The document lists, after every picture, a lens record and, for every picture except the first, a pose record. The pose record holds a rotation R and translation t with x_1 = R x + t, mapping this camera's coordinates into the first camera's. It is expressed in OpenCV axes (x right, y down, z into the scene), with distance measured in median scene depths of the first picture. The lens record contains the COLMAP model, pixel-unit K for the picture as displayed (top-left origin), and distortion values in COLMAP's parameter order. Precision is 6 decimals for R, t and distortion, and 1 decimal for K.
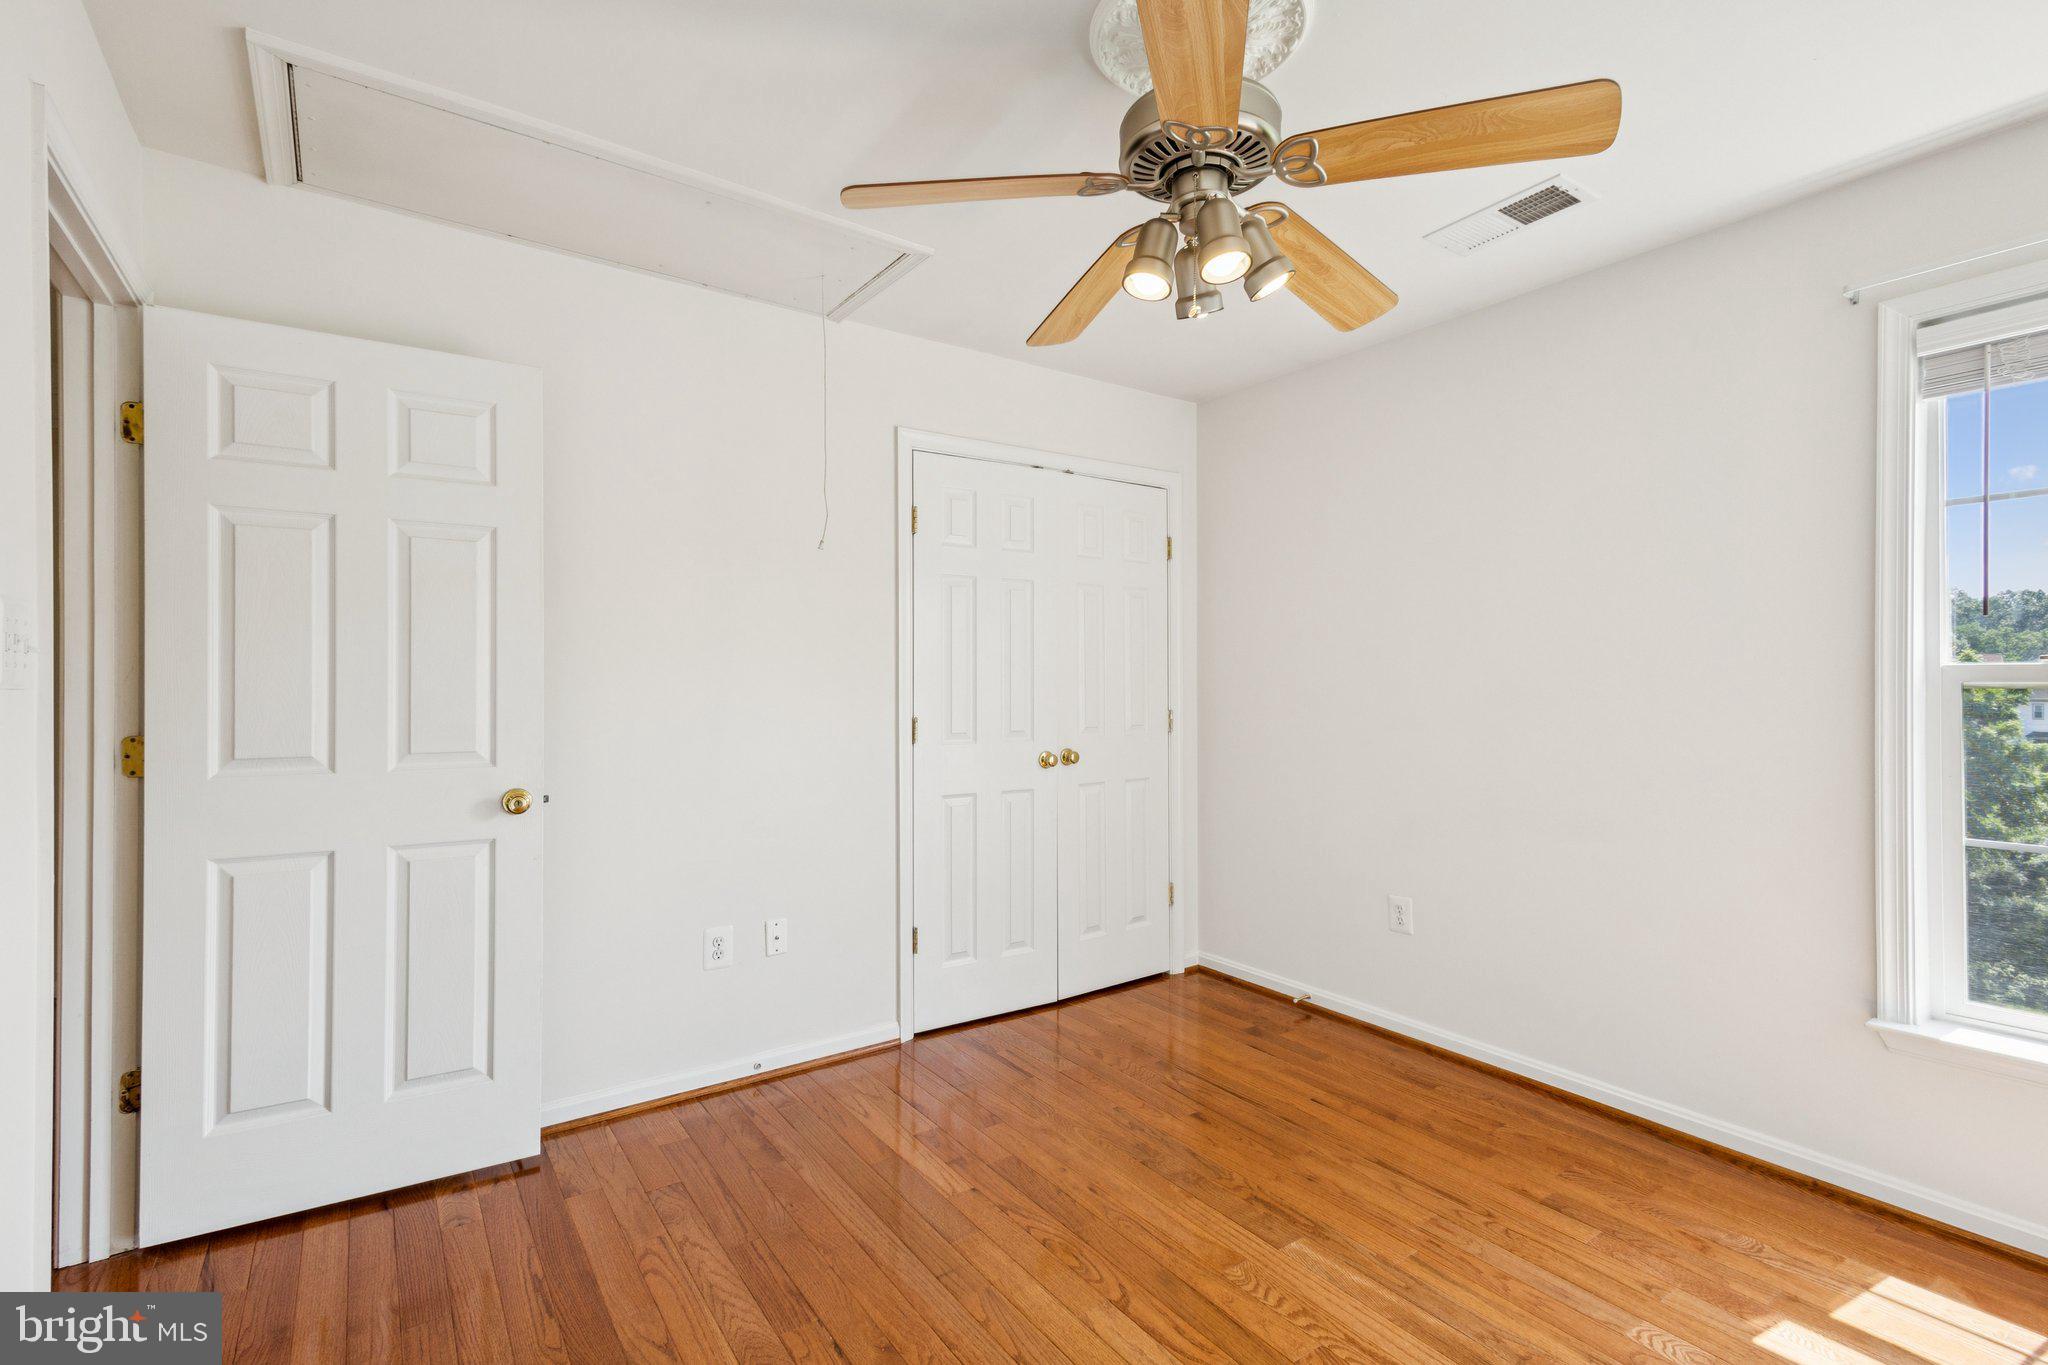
lens RADIAL K [[951.9, 0, 1020.9], [0, 951.9, 675.8], [0, 0, 1]] dist [0.015905, -0.000015]
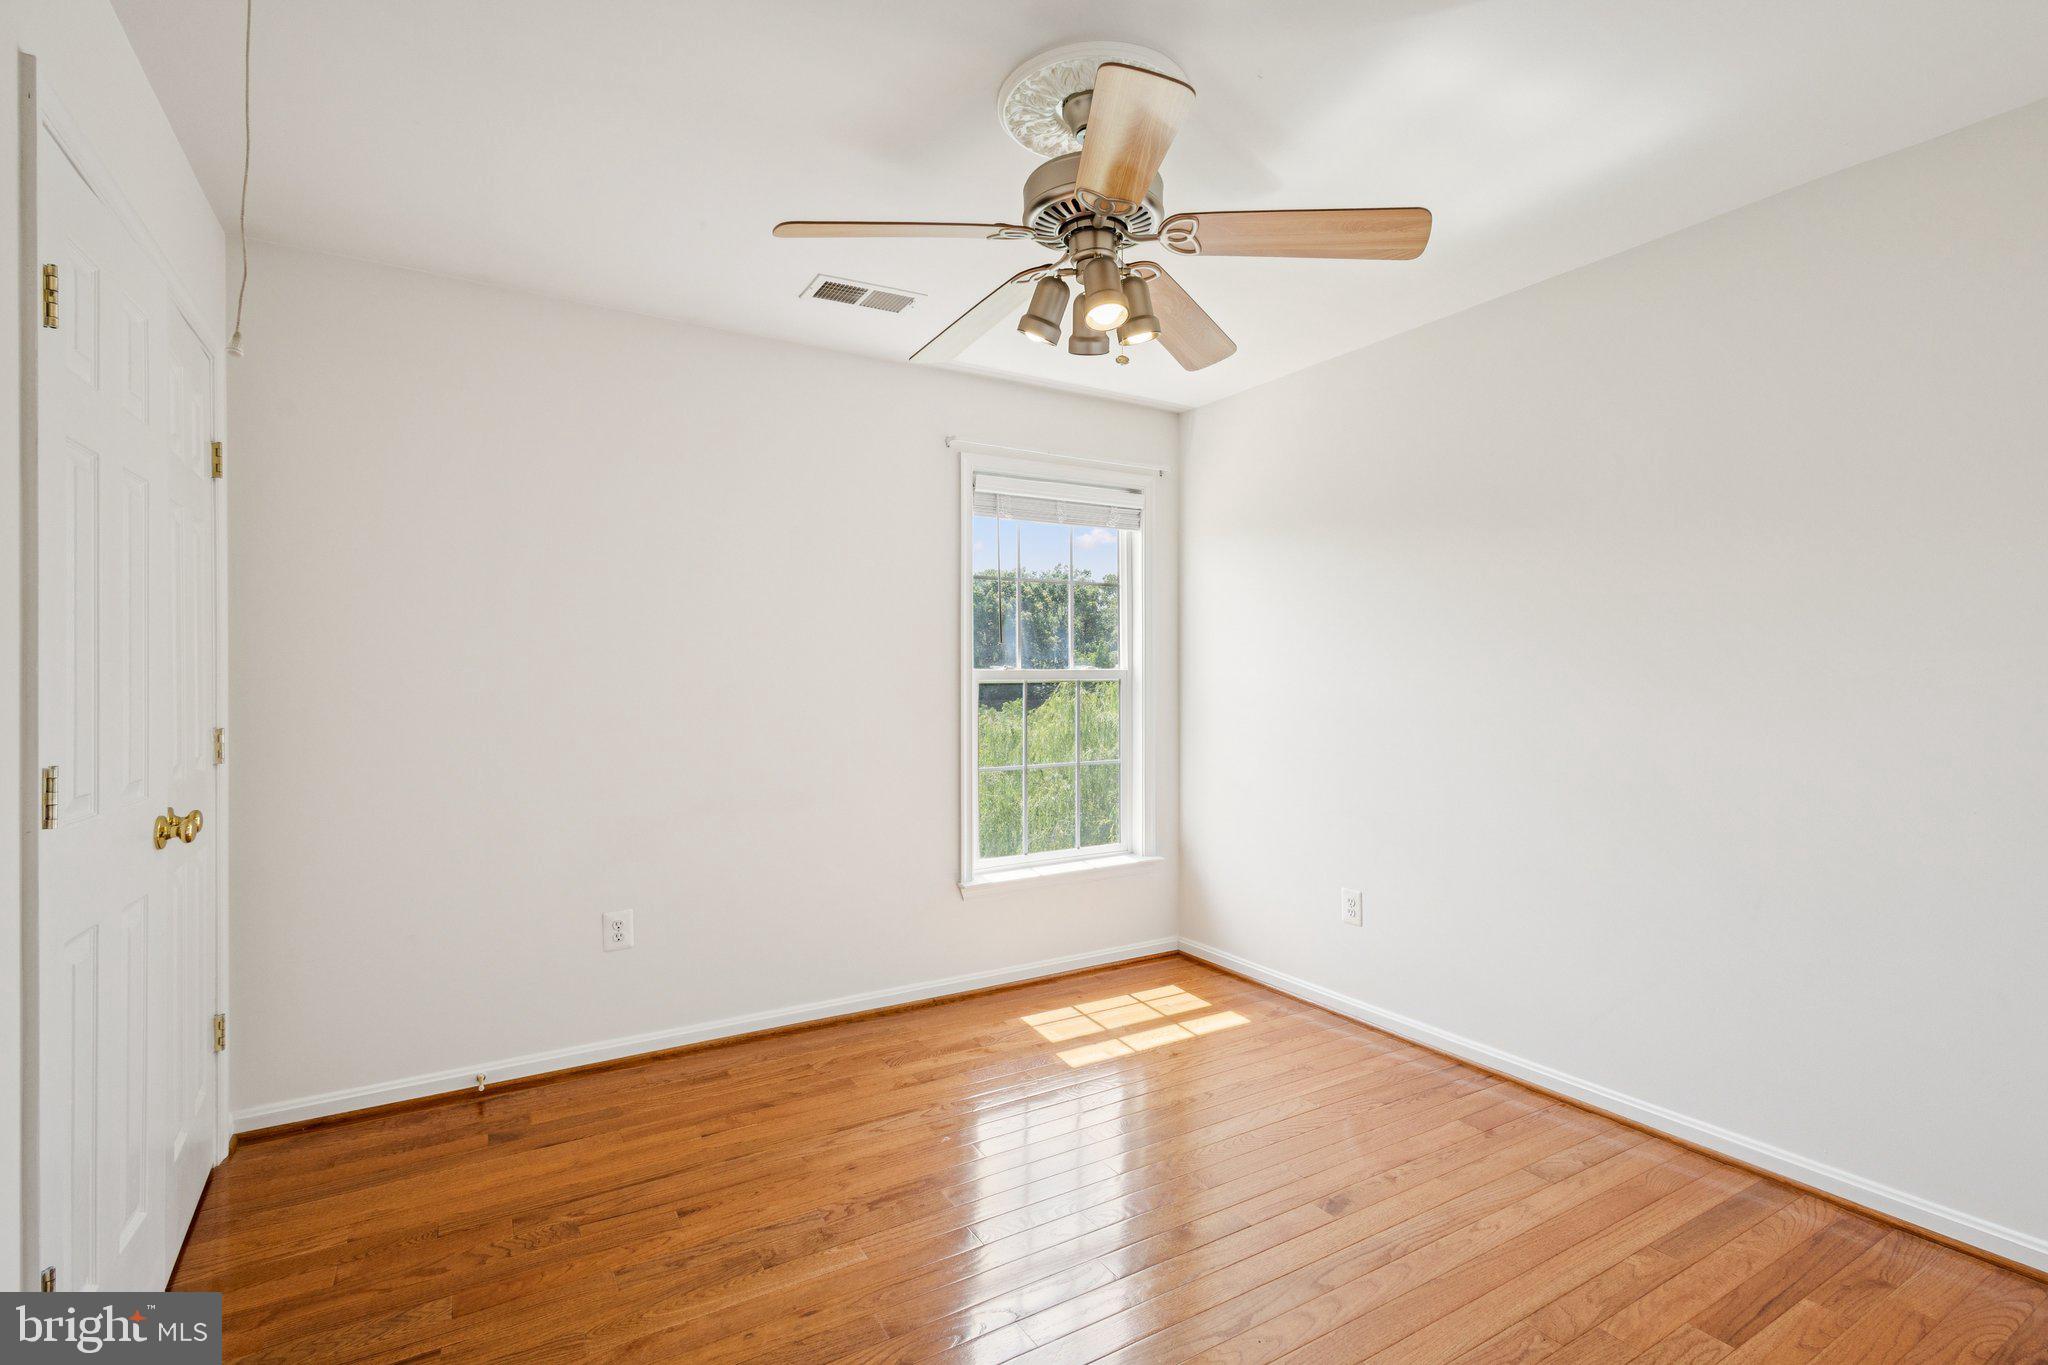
lens RADIAL K [[944.0, 0, 1026.5], [0, 944.0, 687.6], [0, 0, 1]] dist [0.032642, -0.009261]
pose [[0.062255, -0.005363, 0.998046, -0.622091], [-0.002404, 0.999982, 0.005523, 0.009185], [-0.998057, -0.002743, 0.062241, 0.678328]]
